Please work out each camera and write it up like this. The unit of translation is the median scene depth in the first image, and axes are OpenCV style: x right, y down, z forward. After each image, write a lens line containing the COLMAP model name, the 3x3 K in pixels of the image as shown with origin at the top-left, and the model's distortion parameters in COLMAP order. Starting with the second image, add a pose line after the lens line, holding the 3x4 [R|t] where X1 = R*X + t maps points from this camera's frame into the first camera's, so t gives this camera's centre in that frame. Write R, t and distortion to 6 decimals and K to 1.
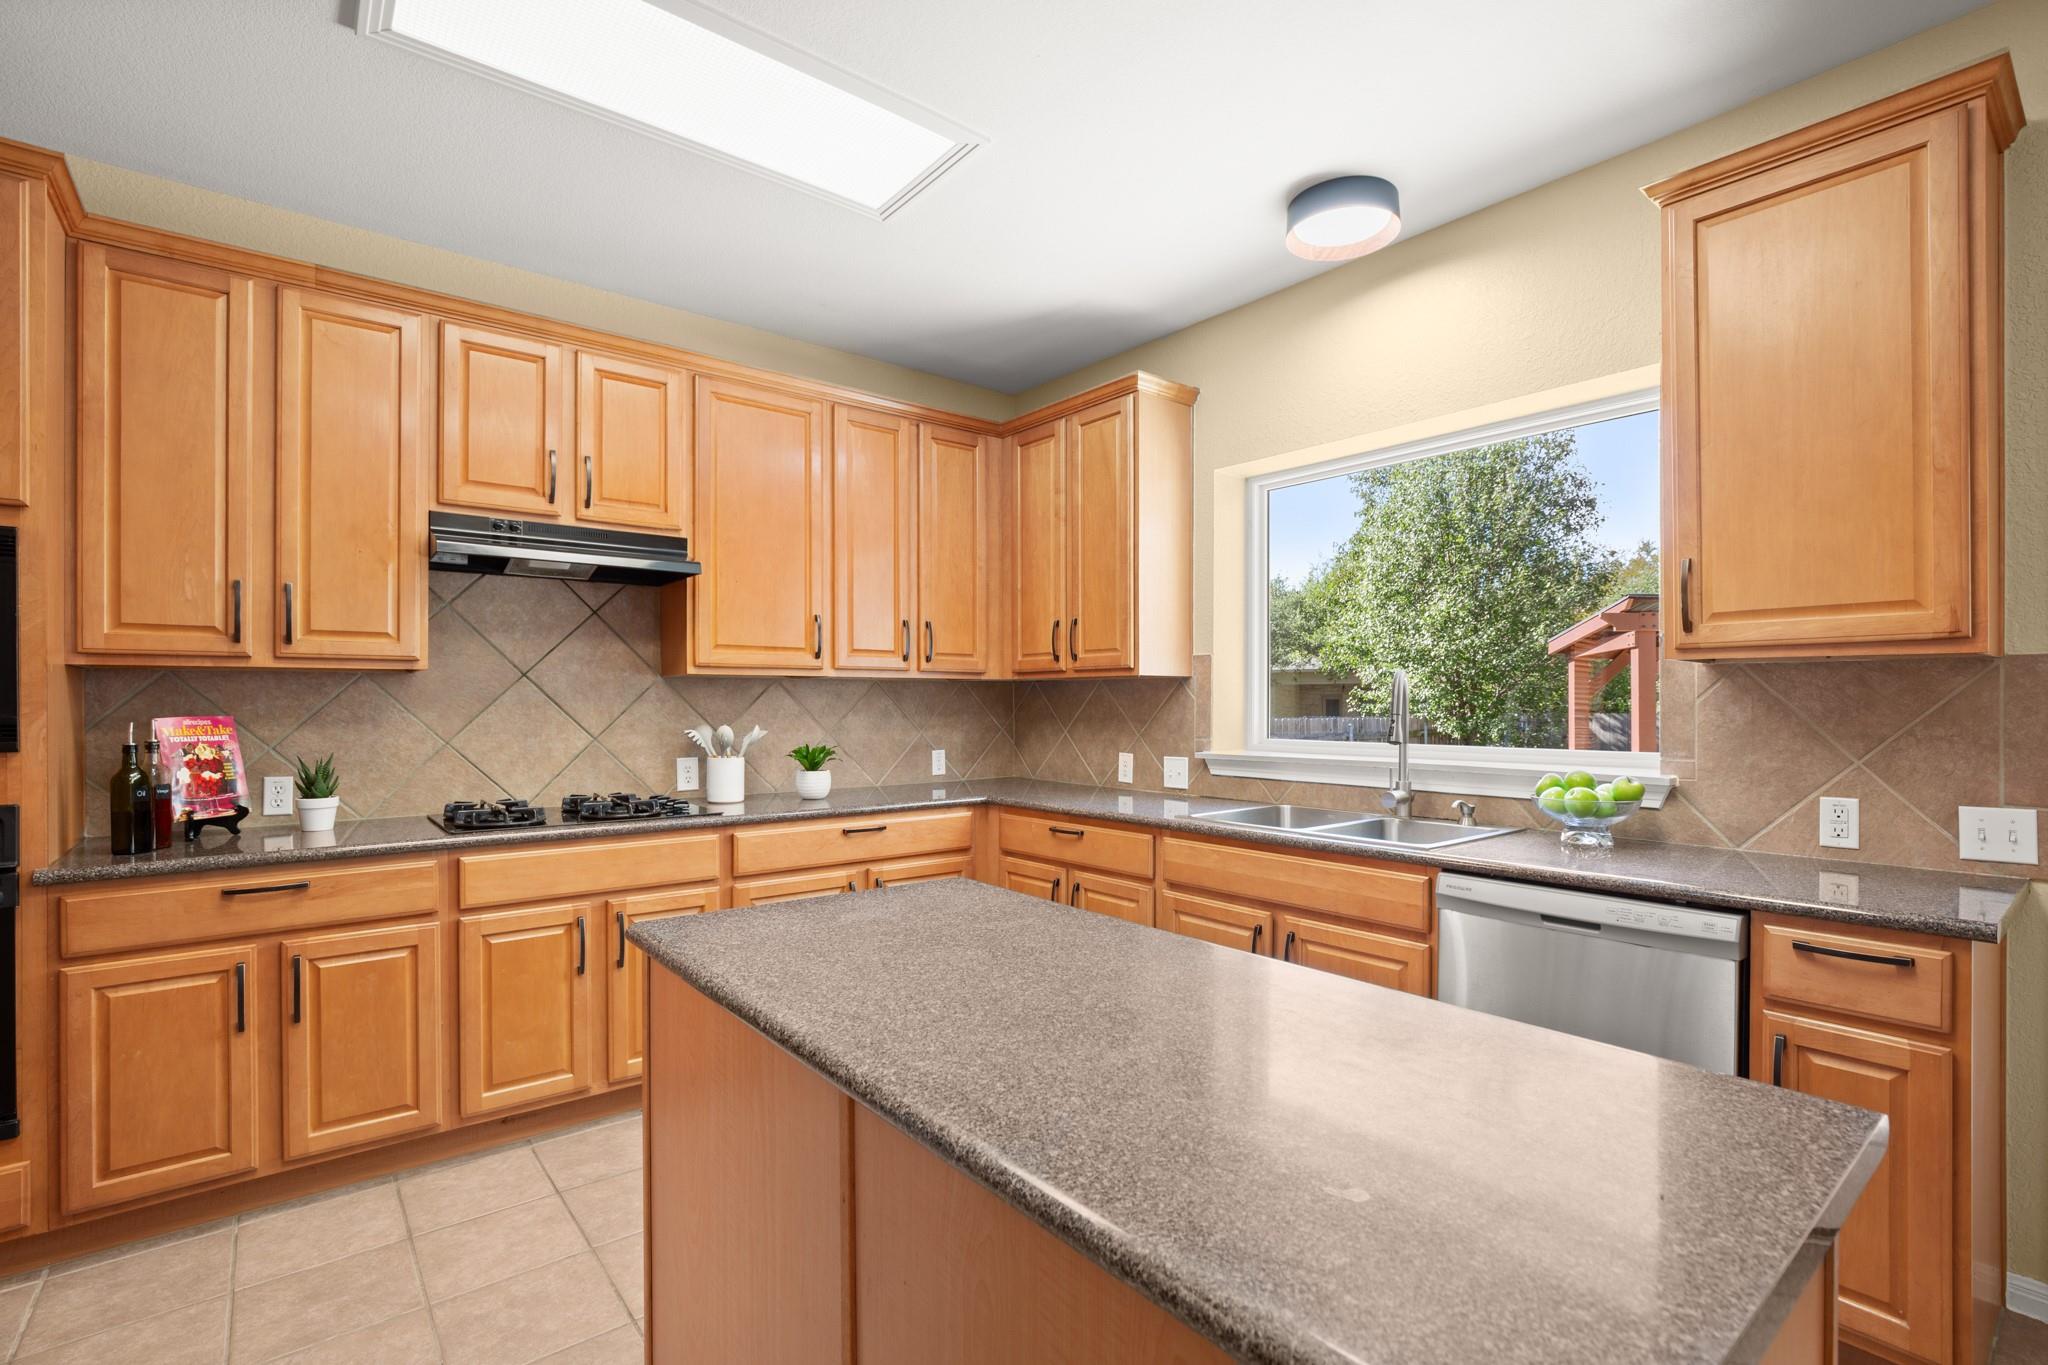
lens RADIAL K [[938.9, 0, 1037.8], [0, 938.9, 693.5], [0, 0, 1]] dist [-0.000427, 0.000361]
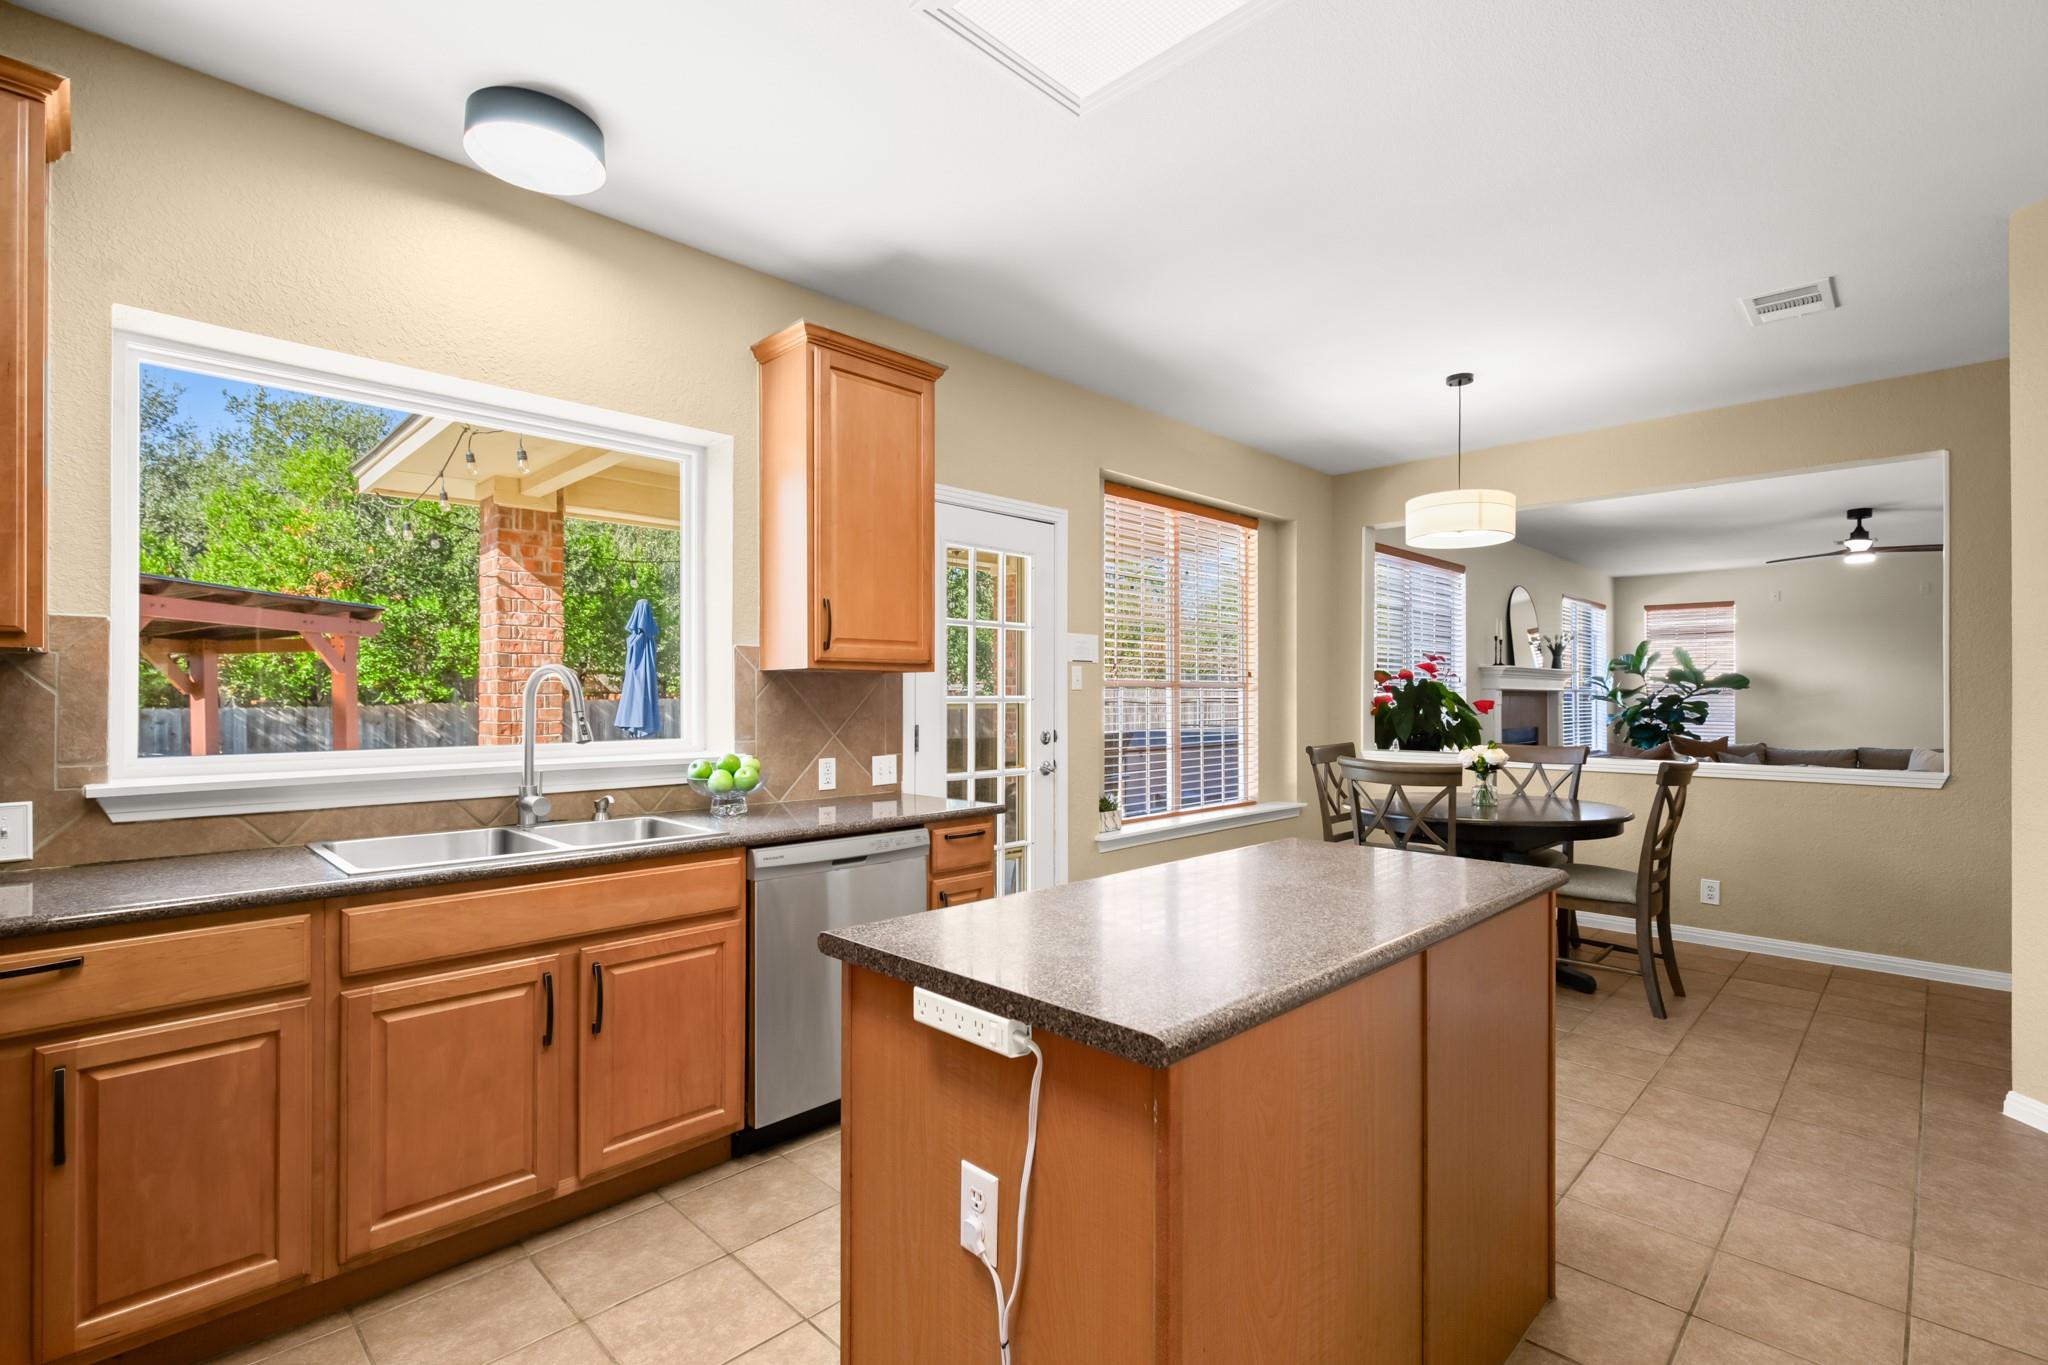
lens RADIAL K [[938.9, 0, 1037.8], [0, 938.9, 693.5], [0, 0, 1]] dist [-0.000427, 0.000361]
pose [[-0.104505, 0.002251, 0.994522, -0.719765], [-0.009155, 0.999953, -0.003225, 0.003300], [-0.994482, -0.009442, -0.104479, 0.771633]]
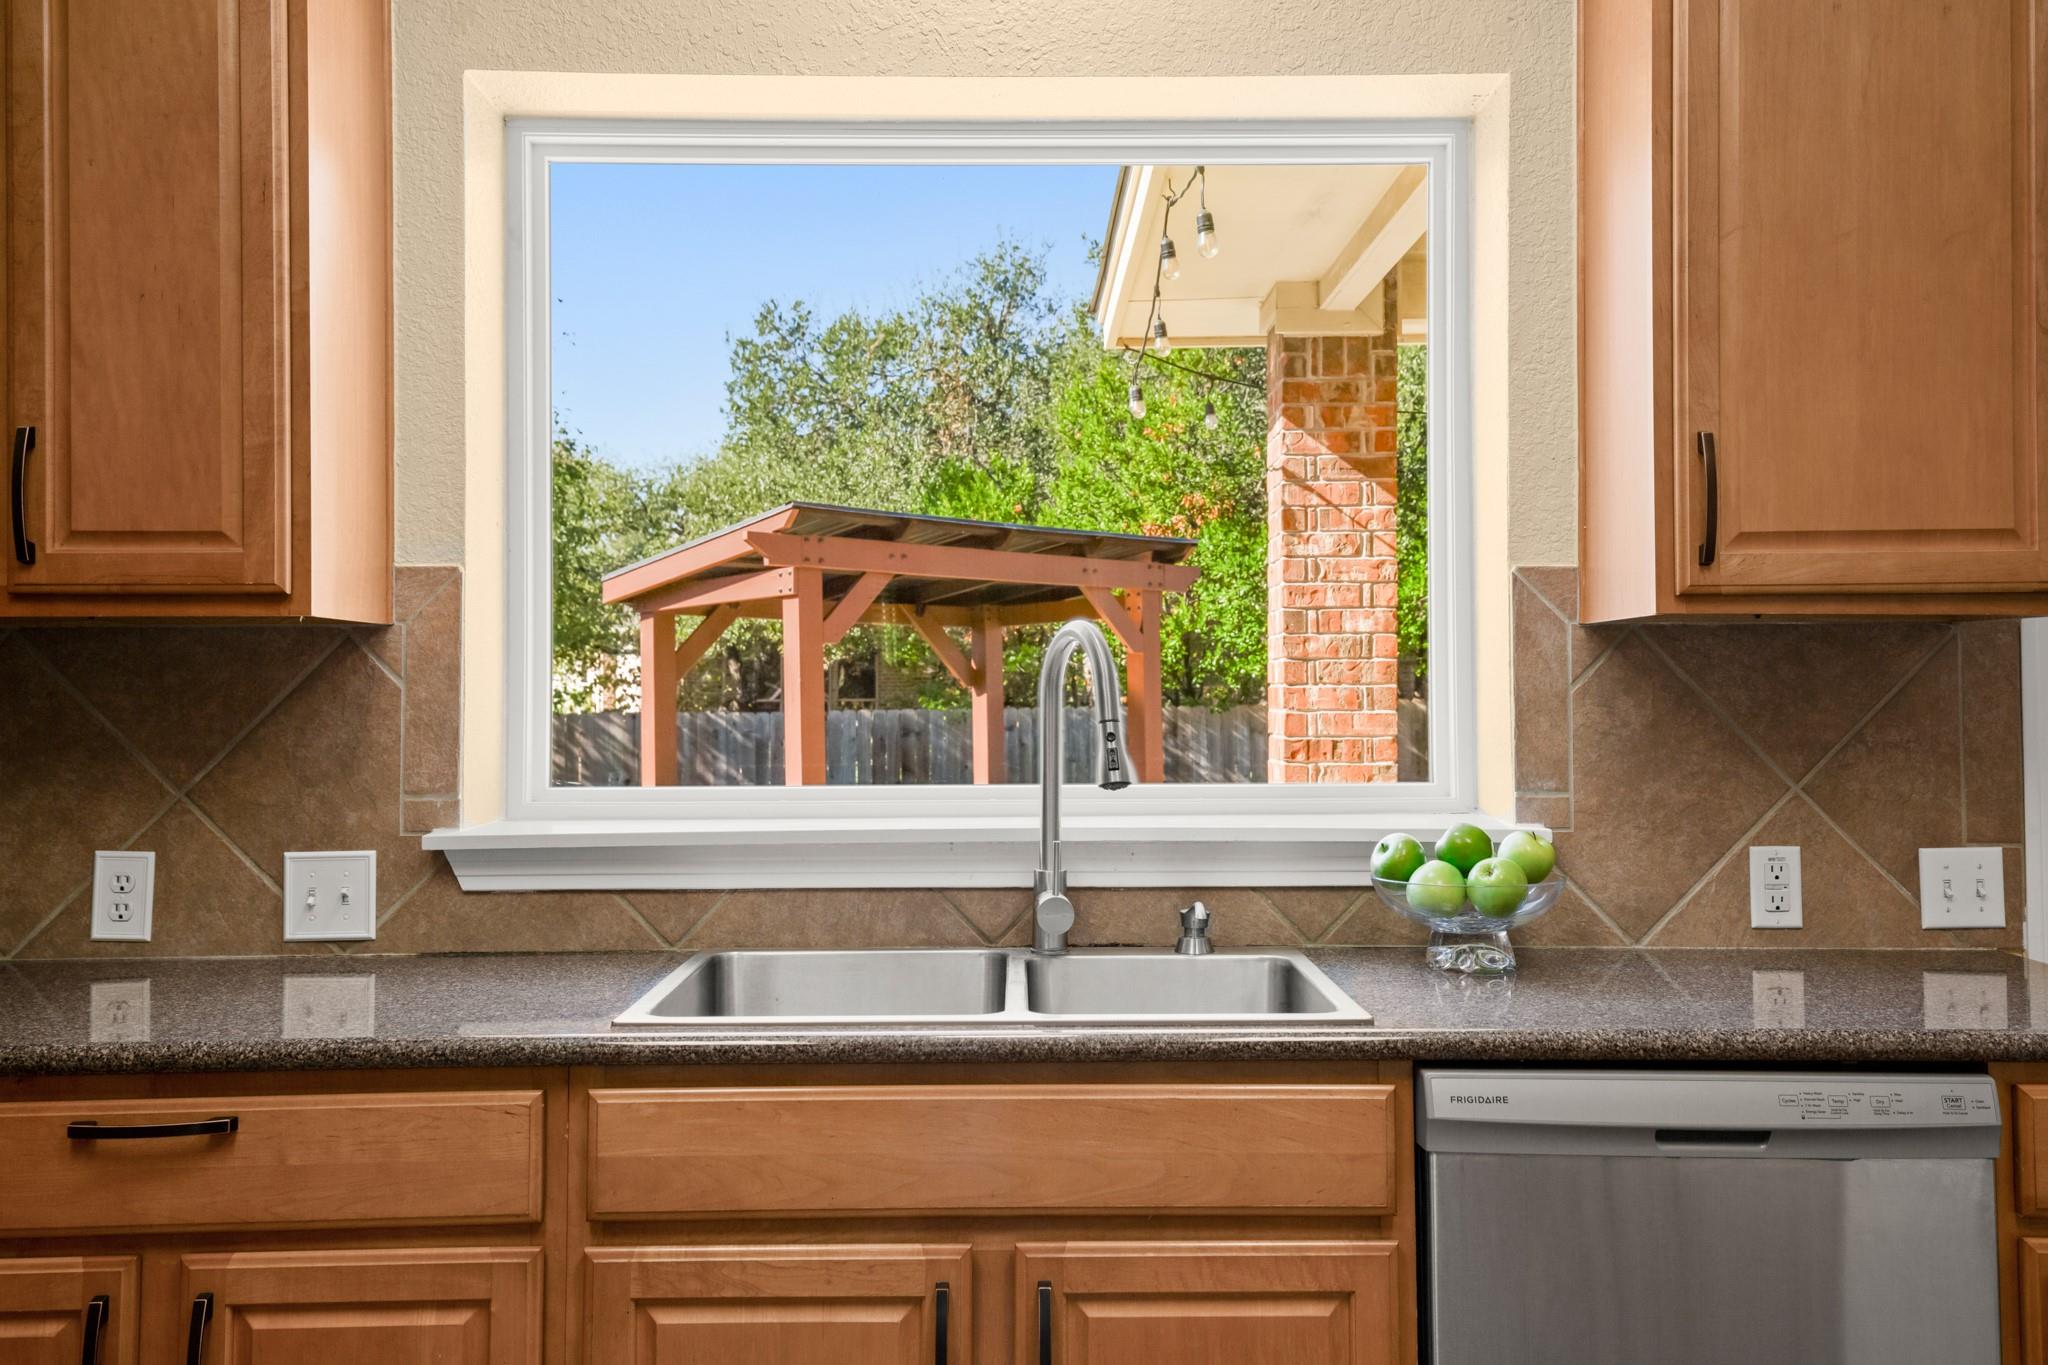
lens RADIAL K [[1814.7, 0, 1025.7], [0, 1814.7, 648.5], [0, 0, 1]] dist [0.079170, -0.000845]
pose [[0.630247, 0.015299, 0.776244, -0.371975], [-0.003227, 0.999849, -0.017086, 0.003525], [-0.776388, 0.008264, 0.630201, 0.588999]]
